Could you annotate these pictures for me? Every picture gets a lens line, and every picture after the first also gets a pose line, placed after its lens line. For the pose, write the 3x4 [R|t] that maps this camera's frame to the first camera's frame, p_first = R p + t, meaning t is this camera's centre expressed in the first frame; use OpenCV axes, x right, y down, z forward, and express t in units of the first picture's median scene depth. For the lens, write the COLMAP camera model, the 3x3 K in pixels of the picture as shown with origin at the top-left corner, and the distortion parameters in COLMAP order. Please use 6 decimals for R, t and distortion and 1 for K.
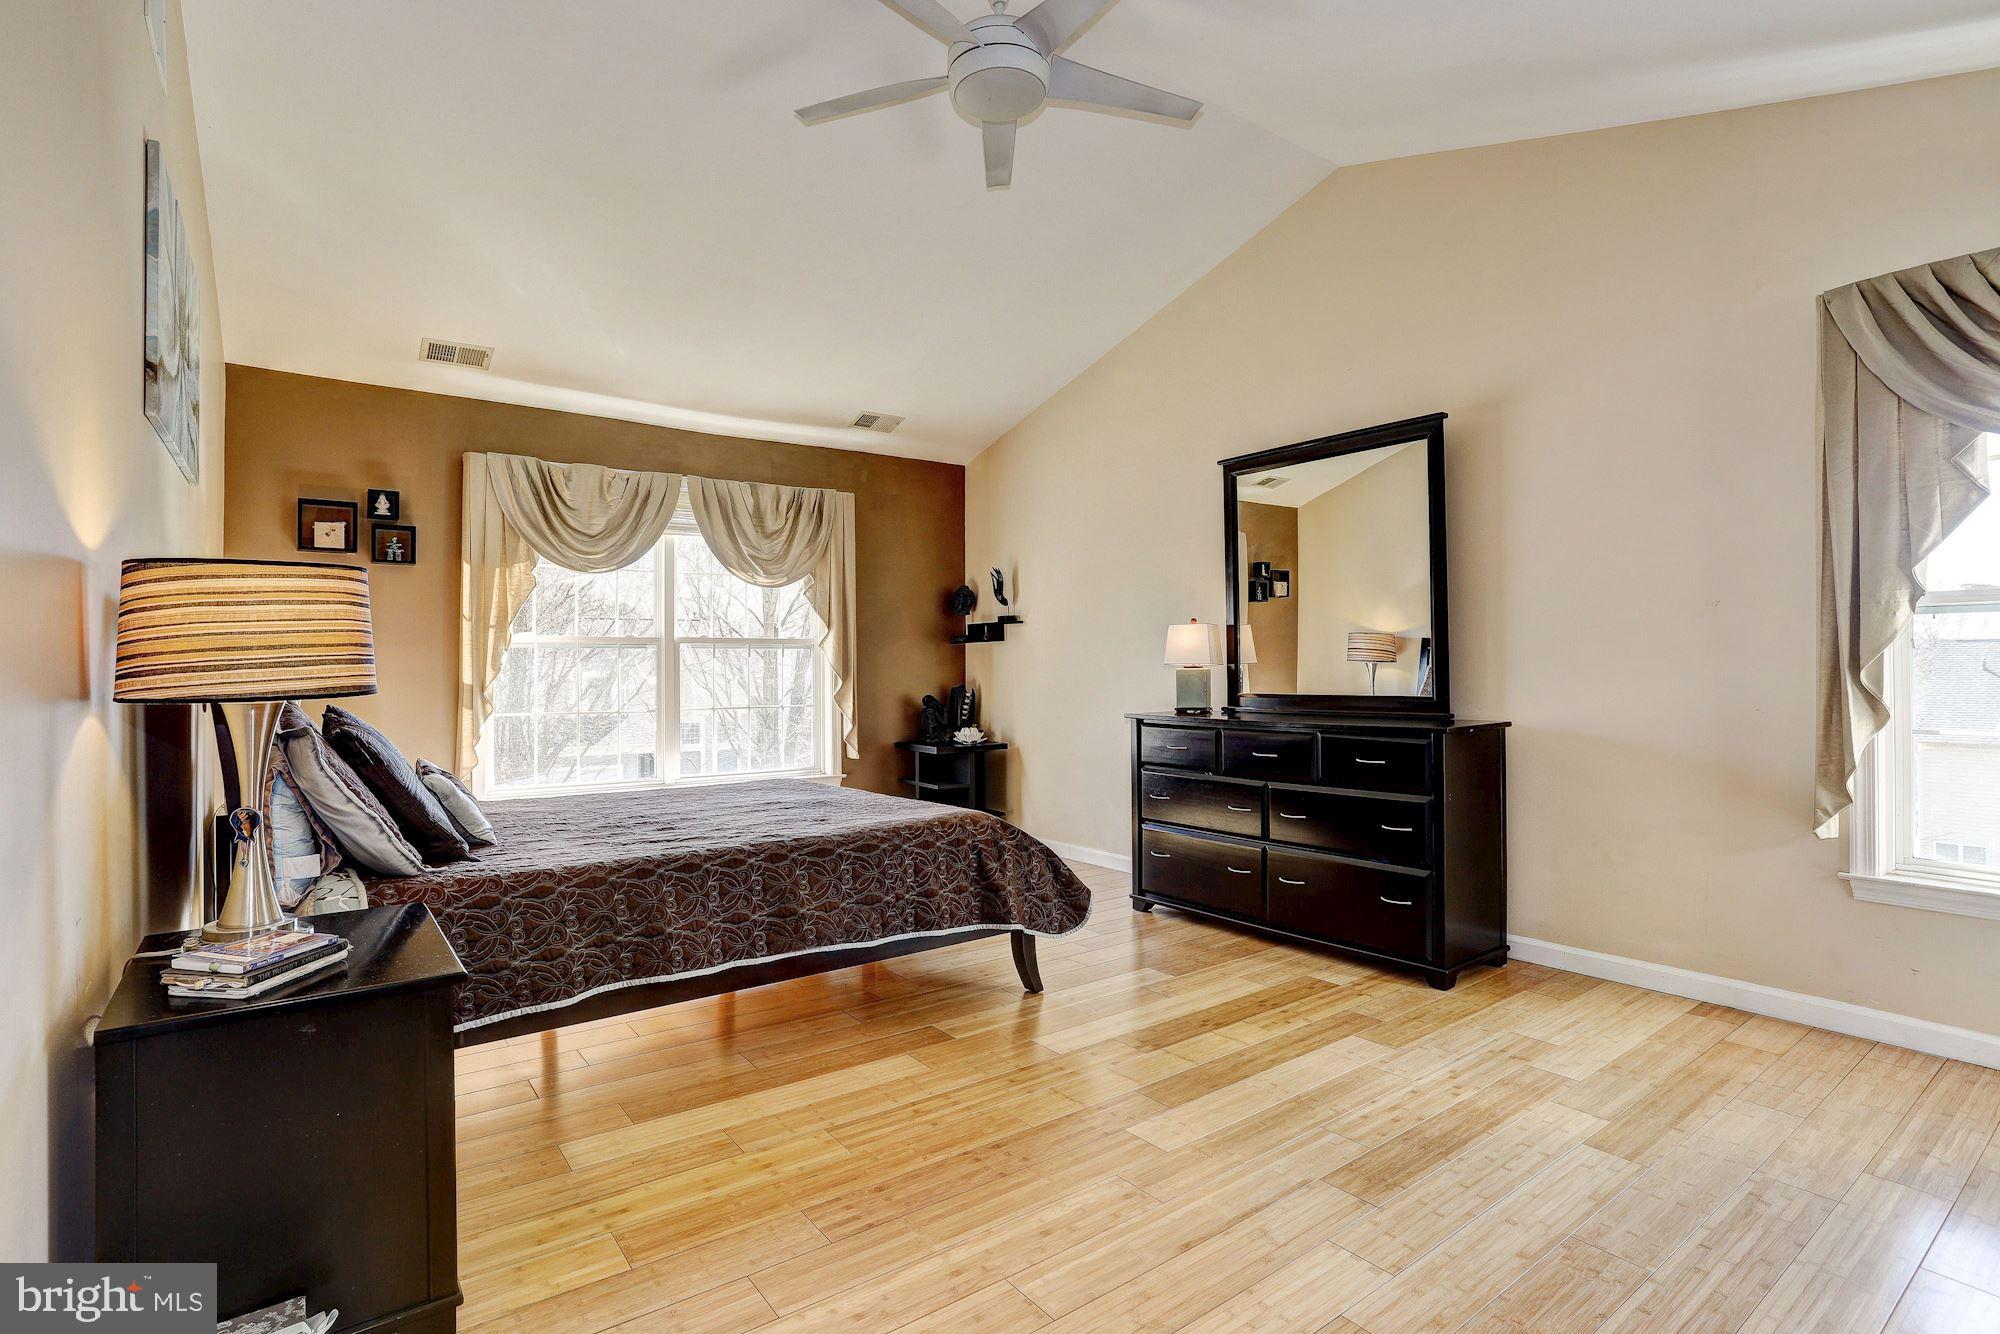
lens RADIAL K [[964.2, 0, 1000.8], [0, 964.2, 663.5], [0, 0, 1]] dist [-0.041487, 0.007165]
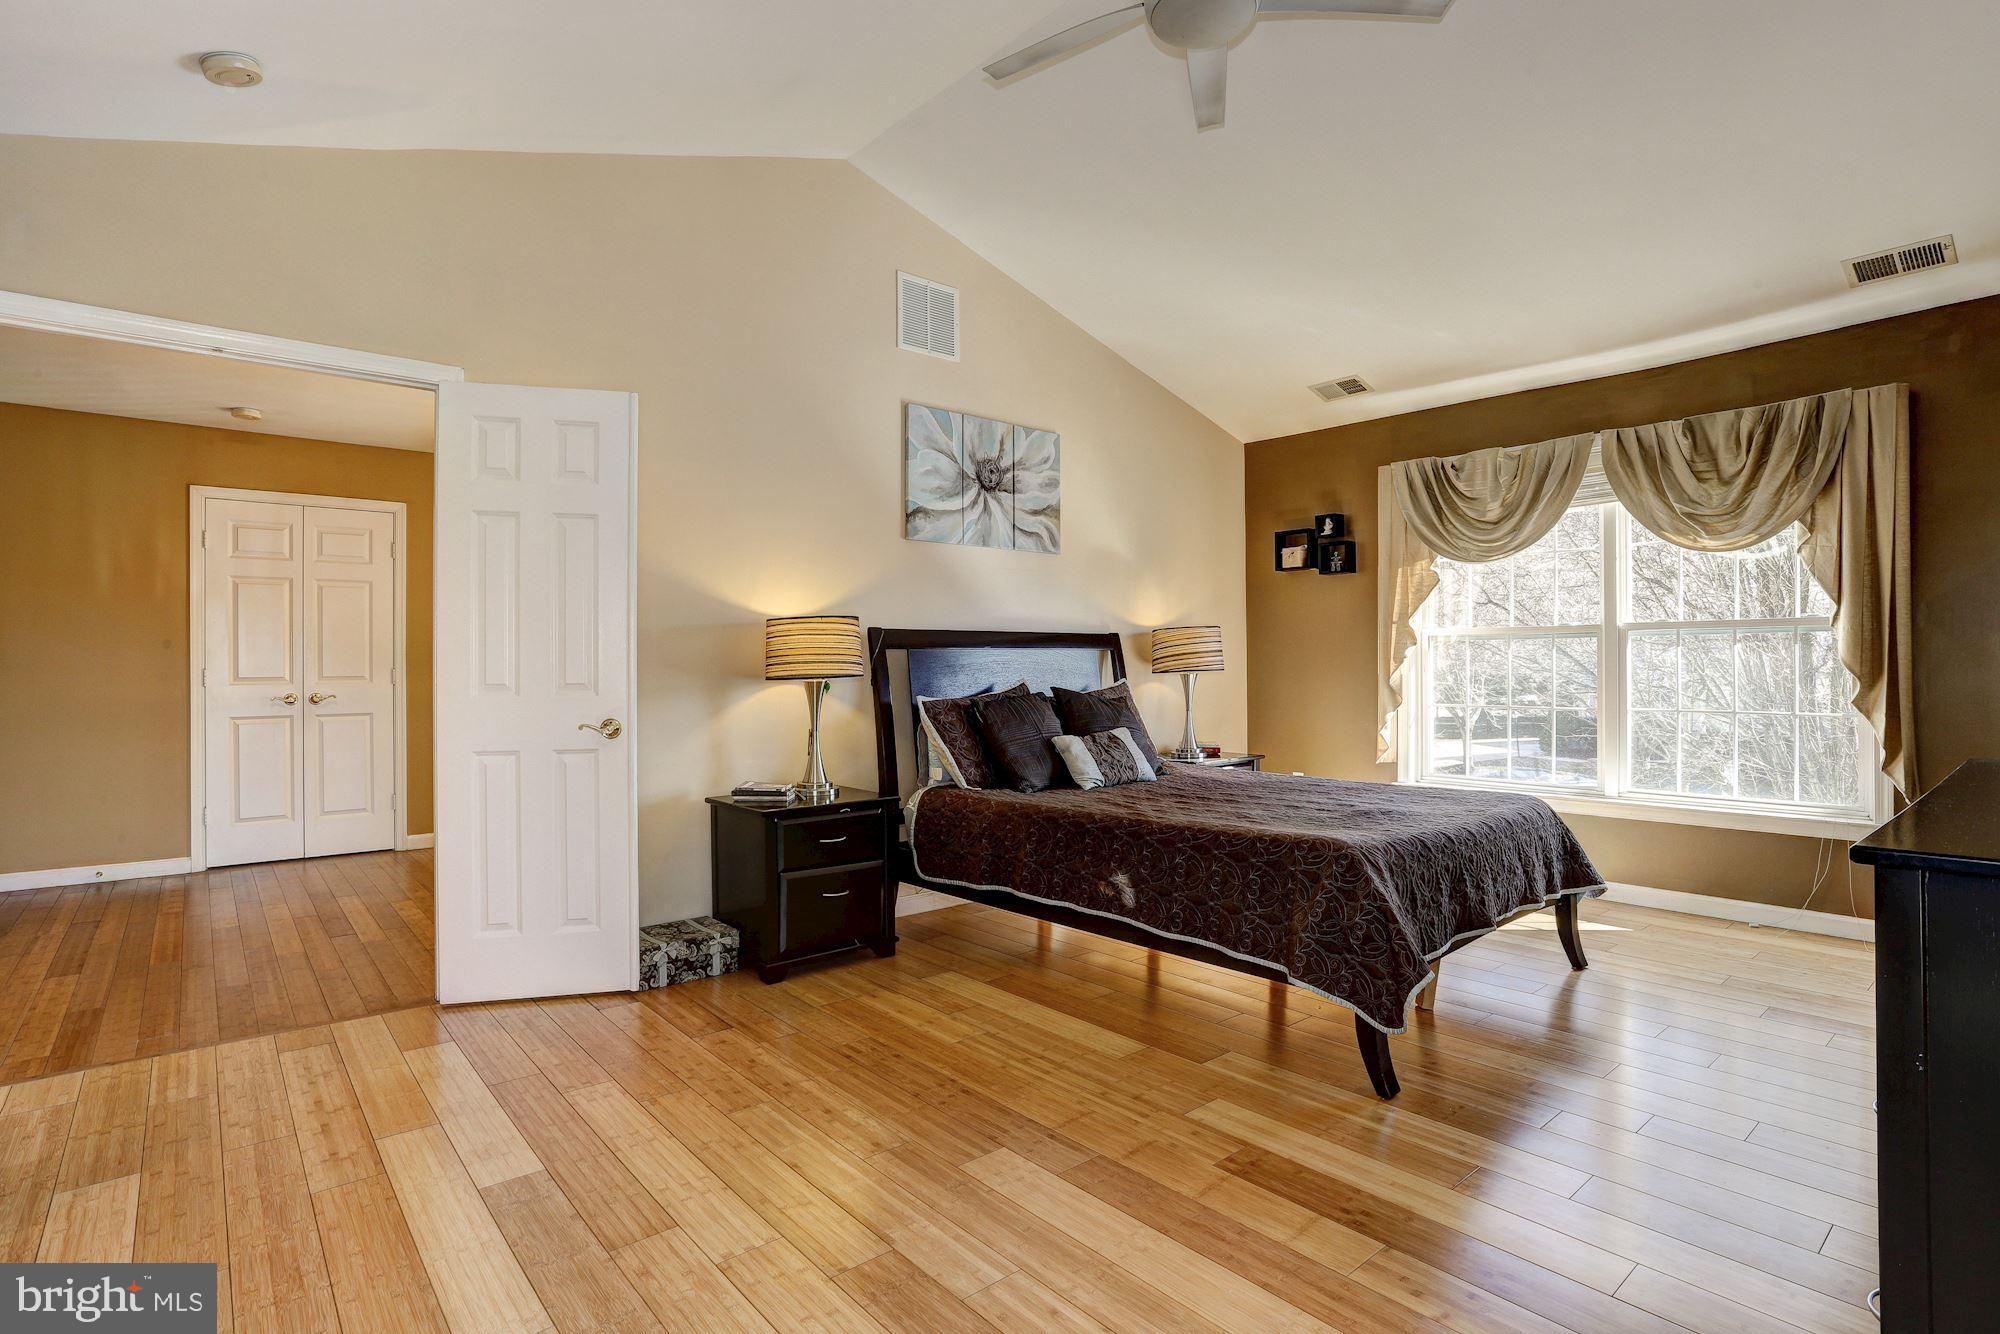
lens RADIAL K [[1012.5, 0, 1001.8], [0, 1012.5, 665.7], [0, 0, 1]] dist [0.000776, 0.000907]
pose [[0.072169, 0.010564, -0.997336, 0.597510], [0.007954, 0.999906, 0.011167, -0.006904], [0.997361, -0.008738, 0.072078, 0.479748]]
